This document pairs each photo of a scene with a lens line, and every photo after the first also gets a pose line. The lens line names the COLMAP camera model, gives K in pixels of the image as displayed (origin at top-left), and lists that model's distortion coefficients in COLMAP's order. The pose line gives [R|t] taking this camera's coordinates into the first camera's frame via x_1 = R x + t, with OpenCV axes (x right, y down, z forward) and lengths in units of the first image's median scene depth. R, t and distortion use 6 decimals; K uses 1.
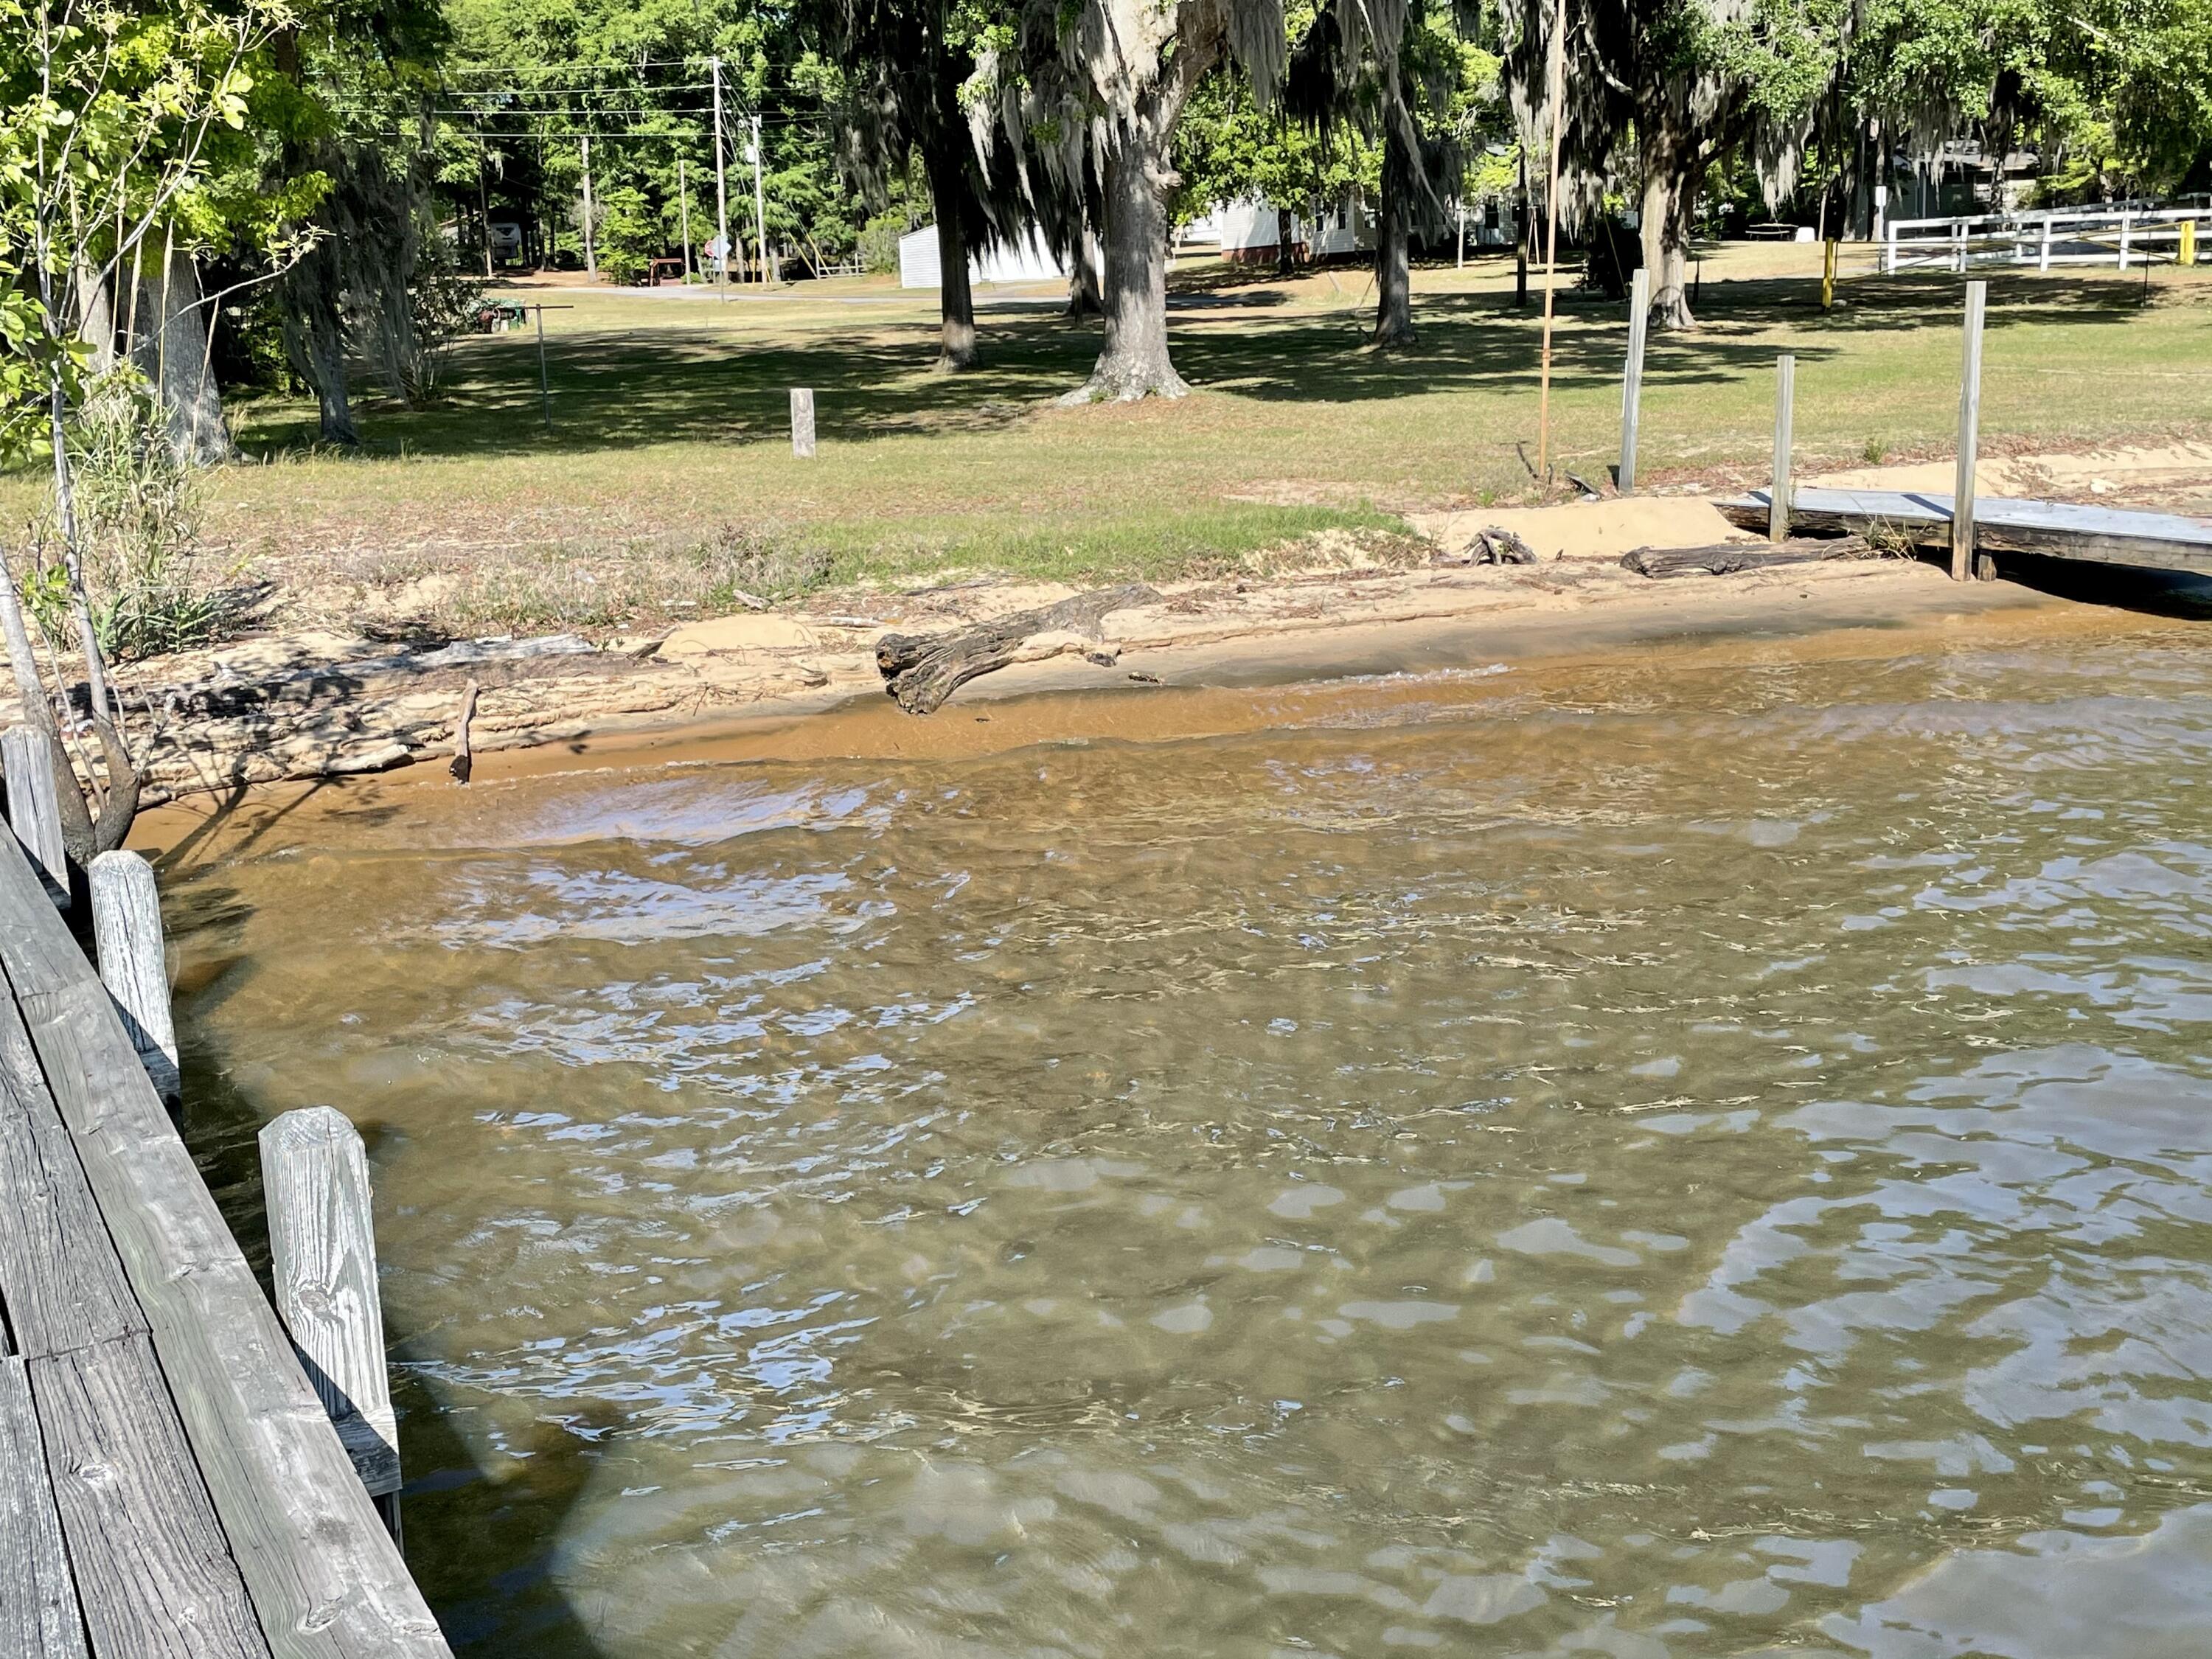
lens RADIAL K [[2465.2, 0, 1097.3], [0, 2465.2, 838.4], [0, 0, 1]] dist [0.011234, 0.000000]
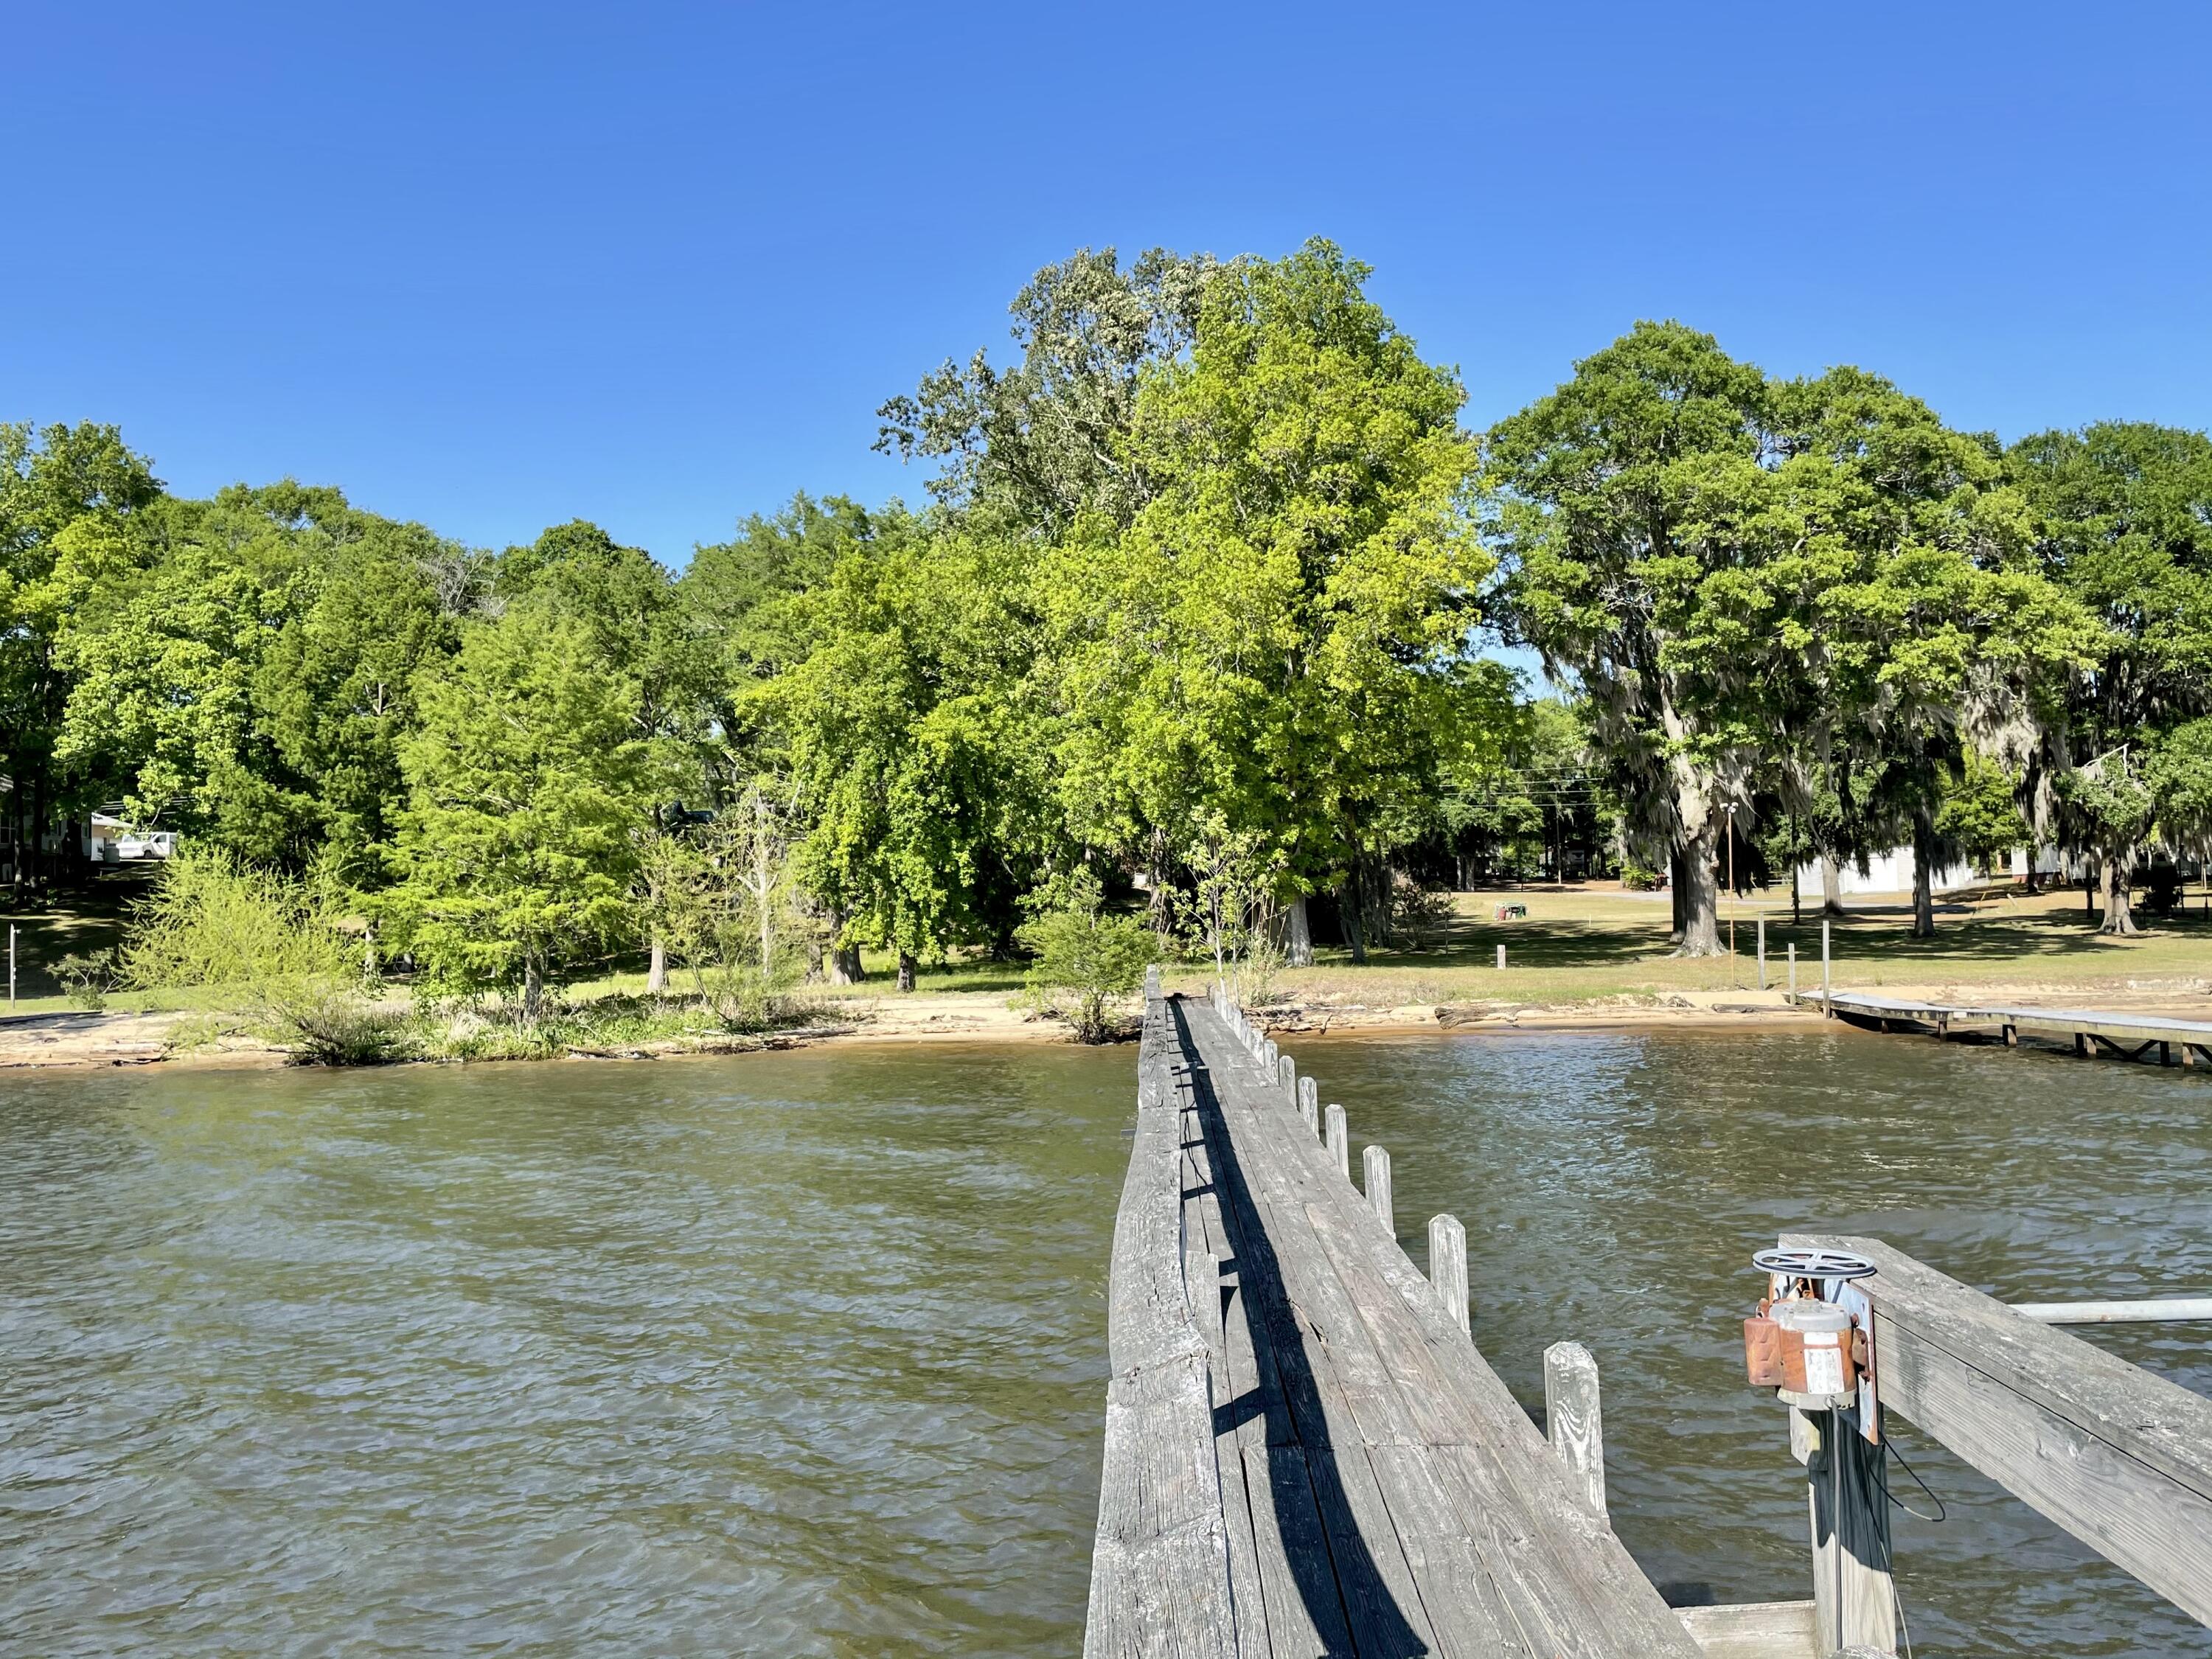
lens RADIAL K [[1804.2, 0, 1104.8], [0, 1804.2, 831.4], [0, 0, 1]] dist [0.001992, 0.000173]
pose [[0.870879, -0.002343, -0.491492, 0.290411], [-0.118360, 0.969560, -0.214346, 0.107749], [0.477033, 0.244842, 0.844092, -0.571842]]
